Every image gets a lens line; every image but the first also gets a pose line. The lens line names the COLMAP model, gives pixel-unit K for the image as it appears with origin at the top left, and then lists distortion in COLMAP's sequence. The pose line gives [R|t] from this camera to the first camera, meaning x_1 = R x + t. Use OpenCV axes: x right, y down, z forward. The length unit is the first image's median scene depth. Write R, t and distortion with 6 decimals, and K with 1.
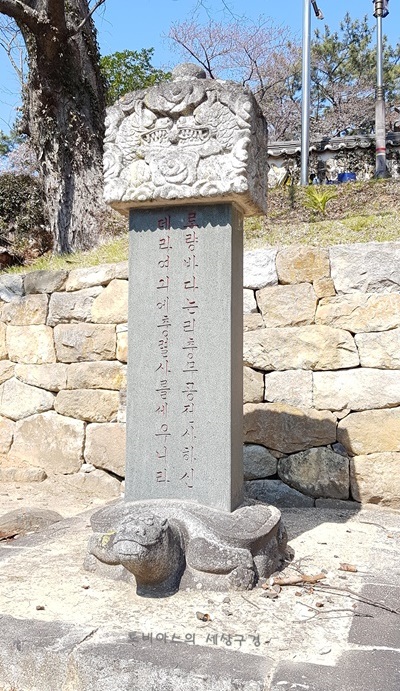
lens RADIAL K [[639.6, 0, 200.5], [0, 639.6, 328.3], [0, 0, 1]] dist [0.140746, -0.292751]
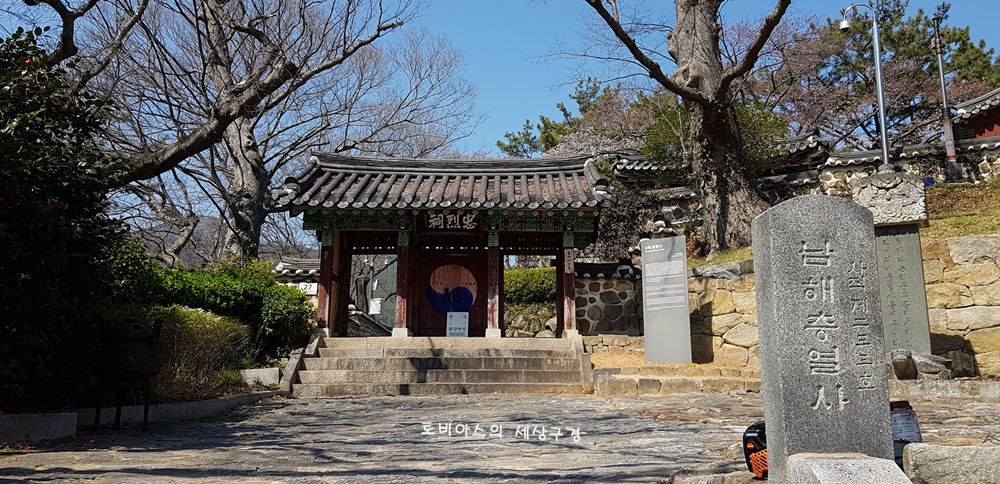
lens RADIAL K [[796.0, 0, 499.7], [0, 796.0, 225.8], [0, 0, 1]] dist [0.074176, -0.132144]
pose [[0.976840, -0.044600, -0.209269, -0.800928], [0.014326, 0.989473, -0.144007, 0.205679], [0.213489, 0.137674, 0.967196, -2.090088]]
